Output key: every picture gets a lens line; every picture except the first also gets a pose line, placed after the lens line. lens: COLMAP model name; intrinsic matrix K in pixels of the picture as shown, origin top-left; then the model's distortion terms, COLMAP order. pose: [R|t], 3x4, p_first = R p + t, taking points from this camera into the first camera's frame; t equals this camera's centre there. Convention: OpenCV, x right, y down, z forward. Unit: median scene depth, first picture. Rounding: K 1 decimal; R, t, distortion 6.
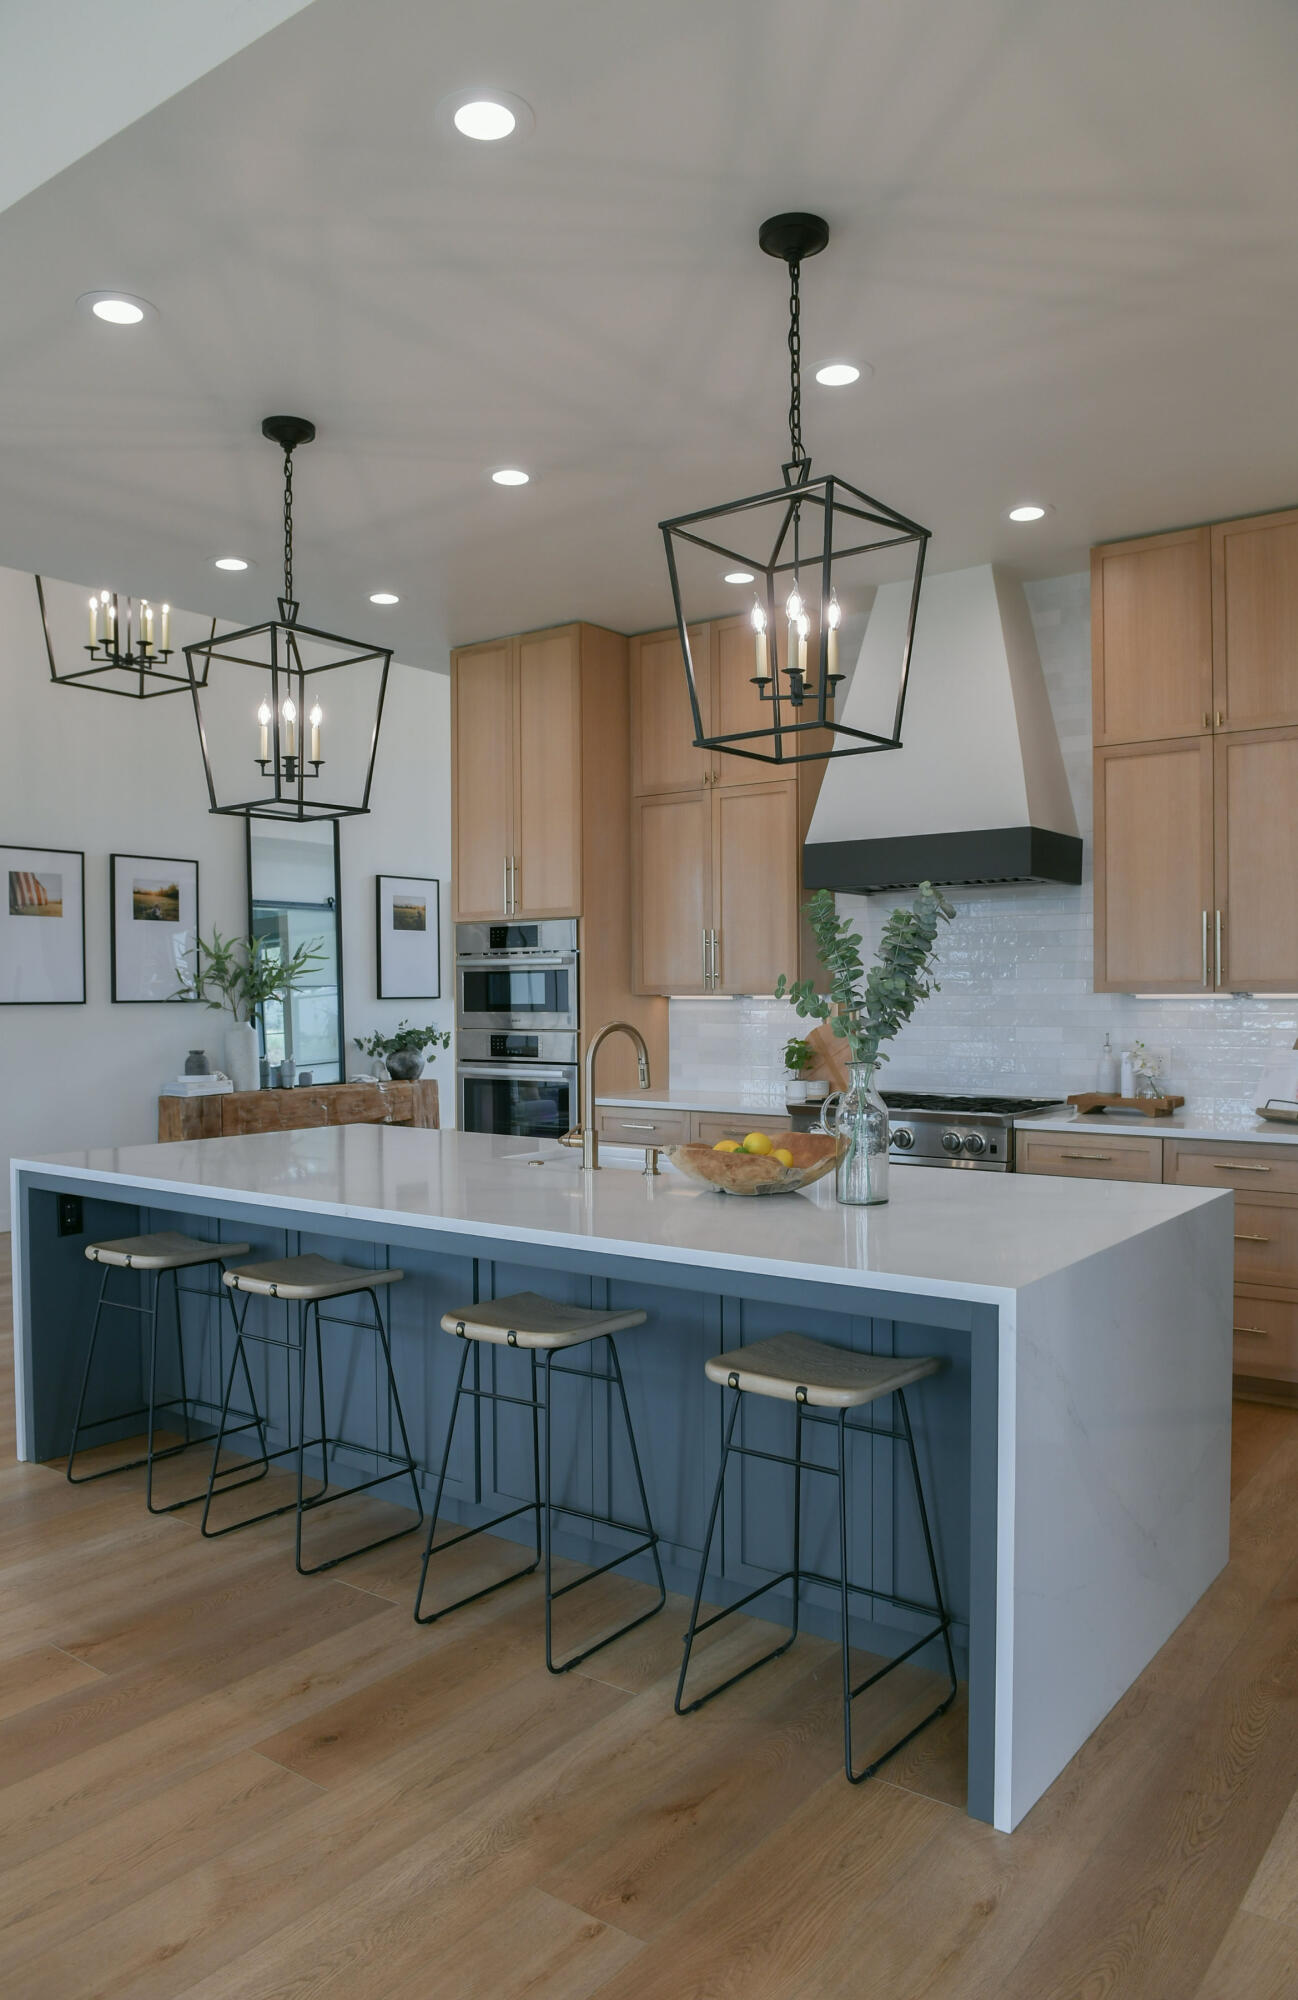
lens RADIAL K [[1389.9, 0, 643.5], [0, 1389.9, 1020.4], [0, 0, 1]] dist [-0.057070, 0.006943]
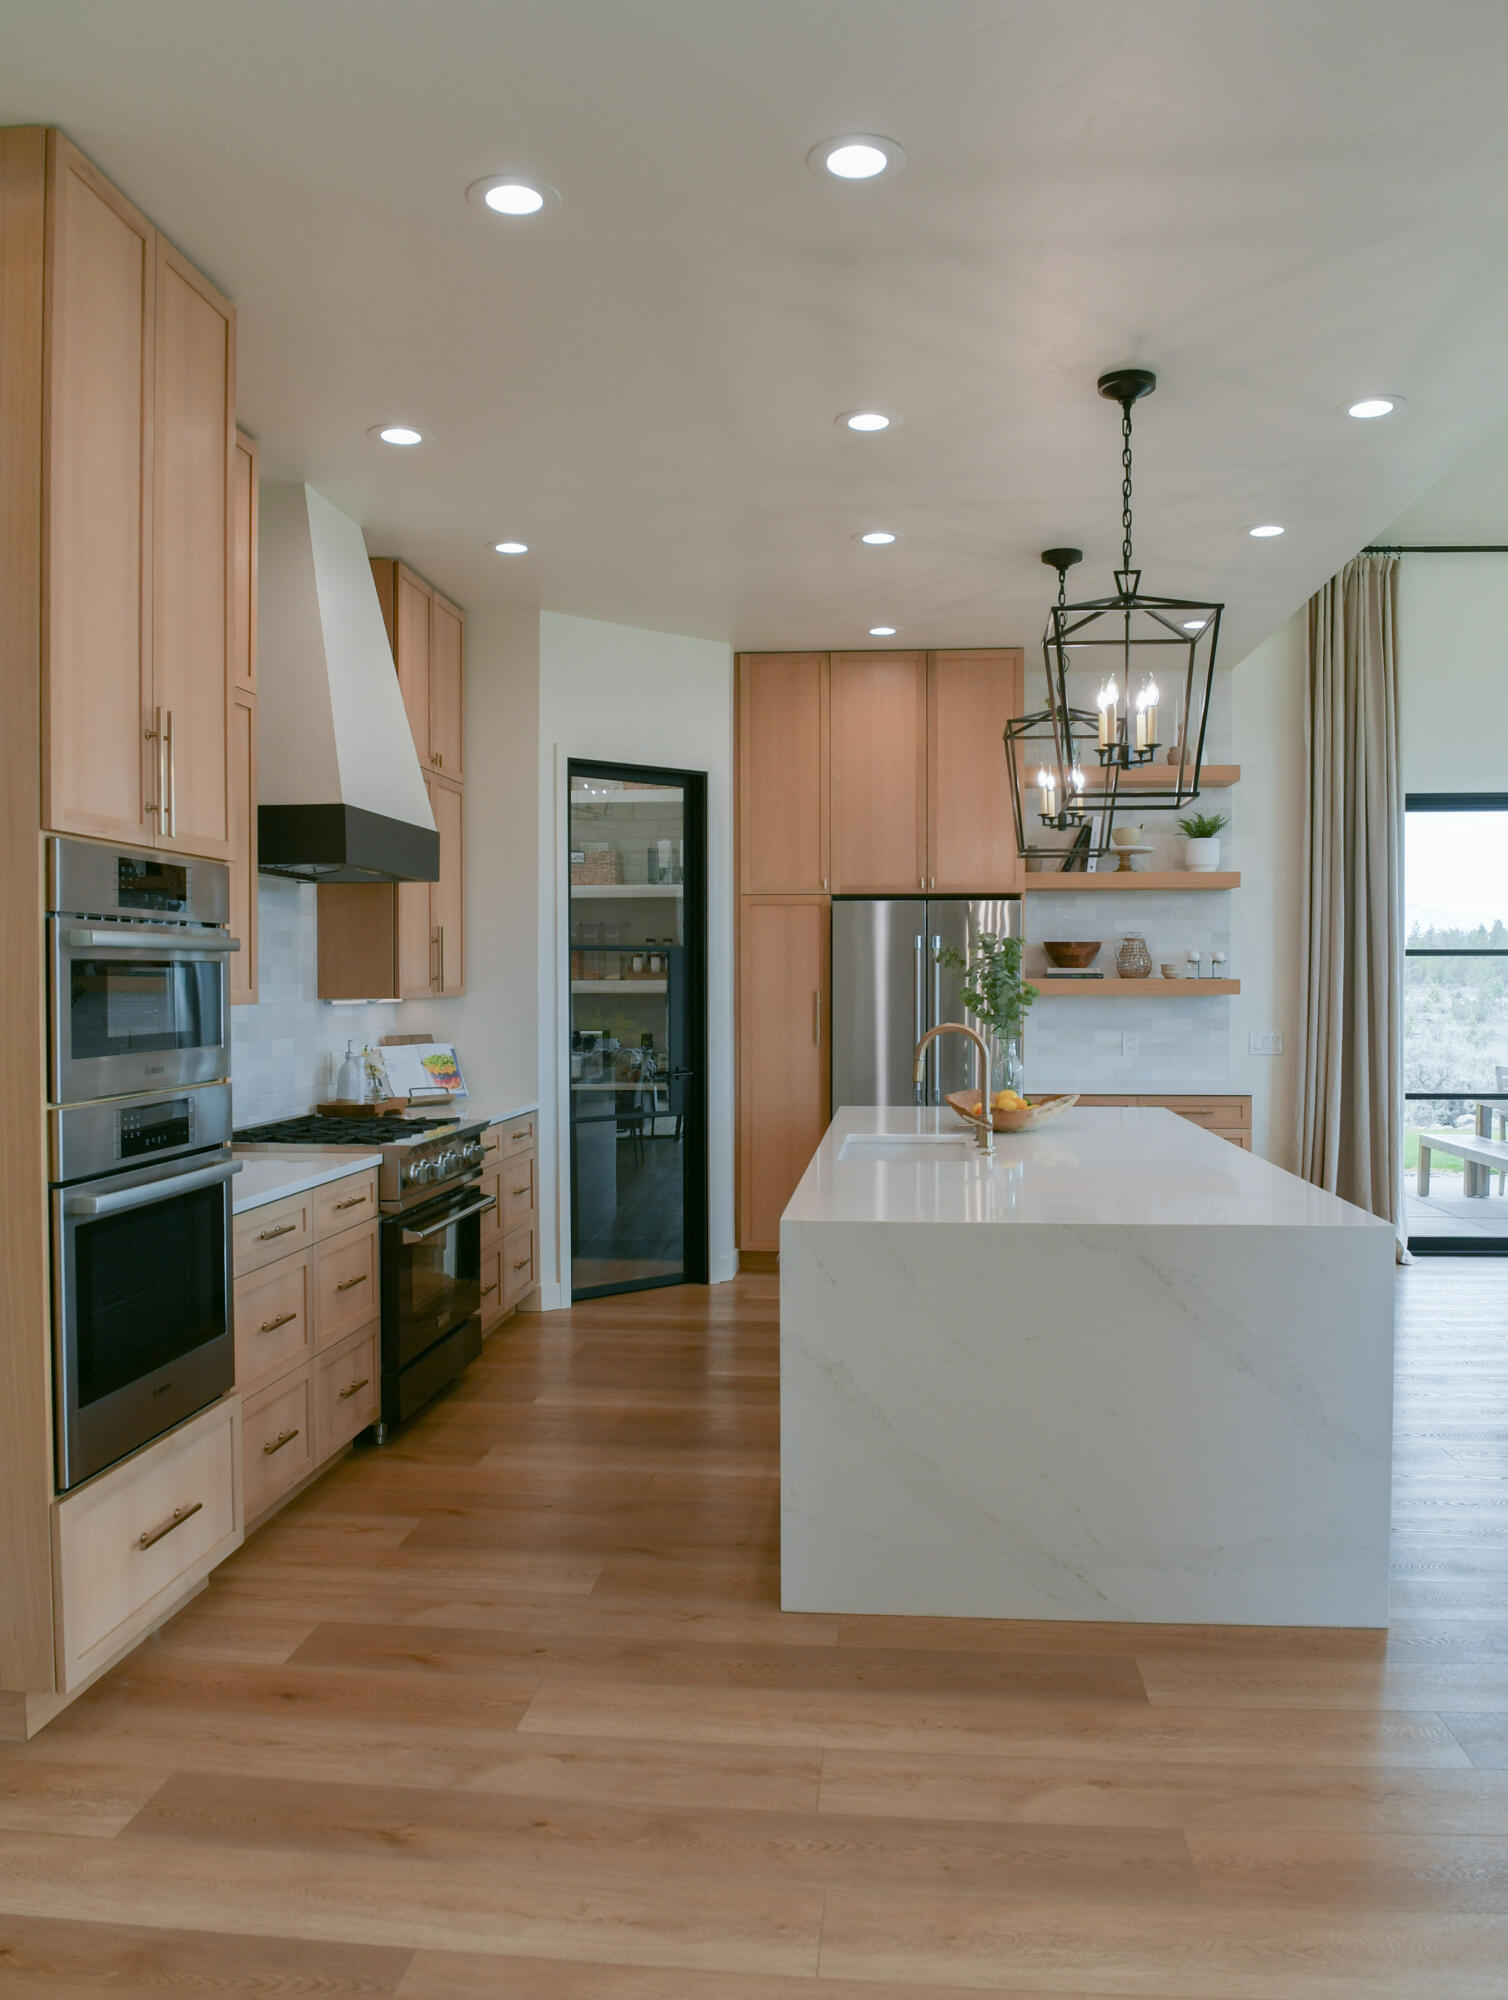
lens RADIAL K [[1543.8, 0, 757.0], [0, 1543.8, 1015.0], [0, 0, 1]] dist [-0.050308, -0.007797]
pose [[-0.523100, -0.014357, 0.852150, -0.614232], [0.020152, 0.999370, 0.029208, -0.028230], [-0.852033, 0.032451, -0.522482, 1.077020]]
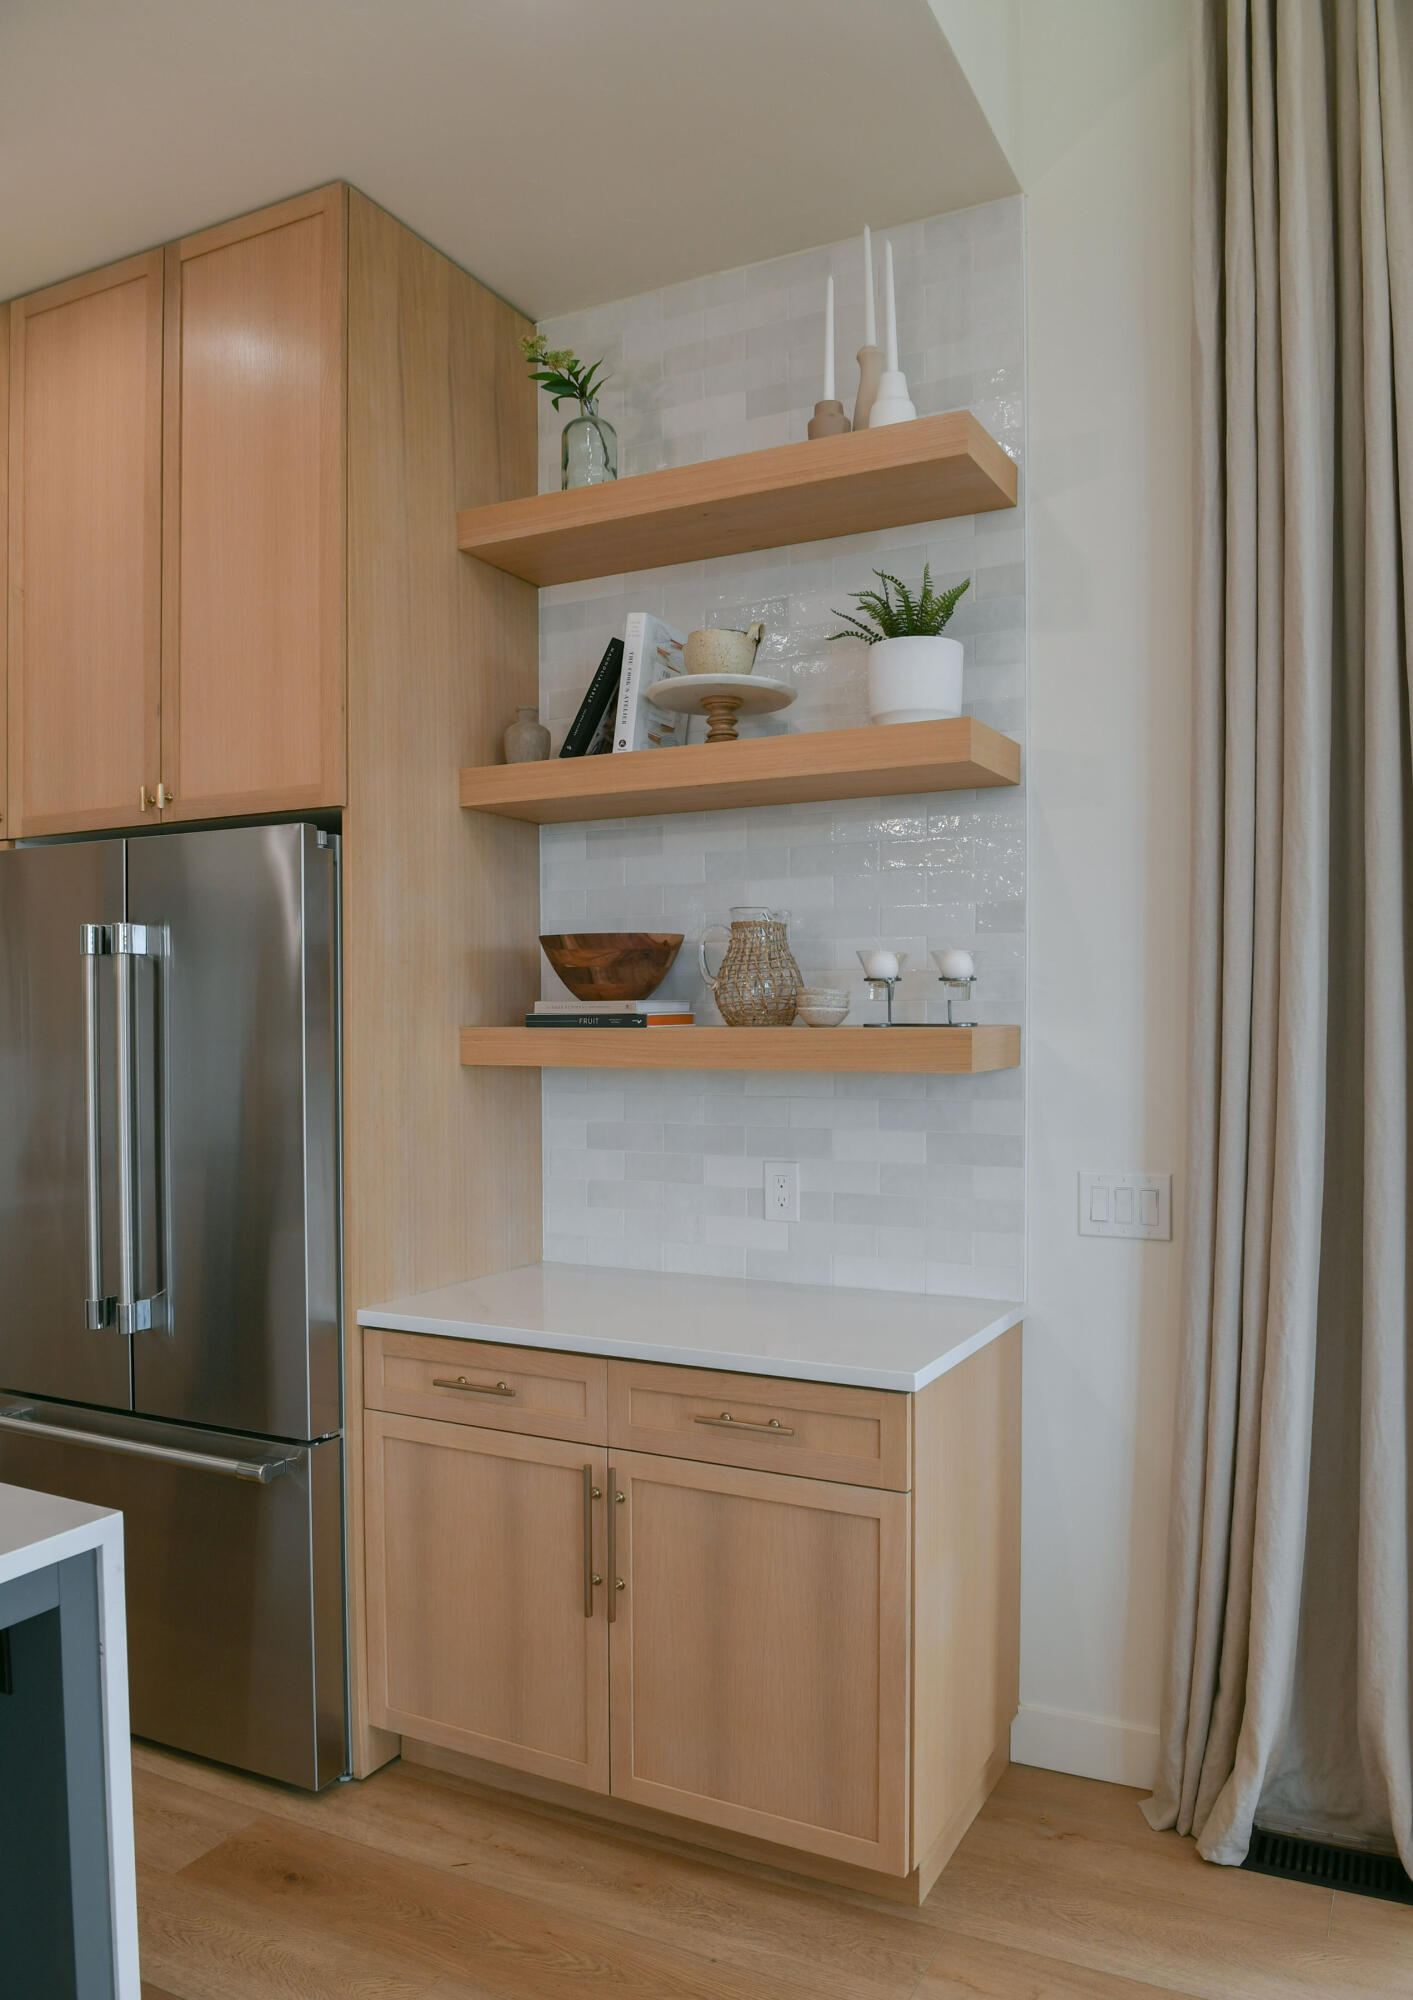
lens RADIAL K [[1451.2, 0, 723.0], [0, 1451.2, 1048.7], [0, 0, 1]] dist [-0.053342, -0.004078]
pose [[-0.173495, -0.012985, 0.984749, -0.168781], [0.022813, 0.999592, 0.017200, -0.016507], [-0.984571, 0.025449, -0.173128, 0.276089]]
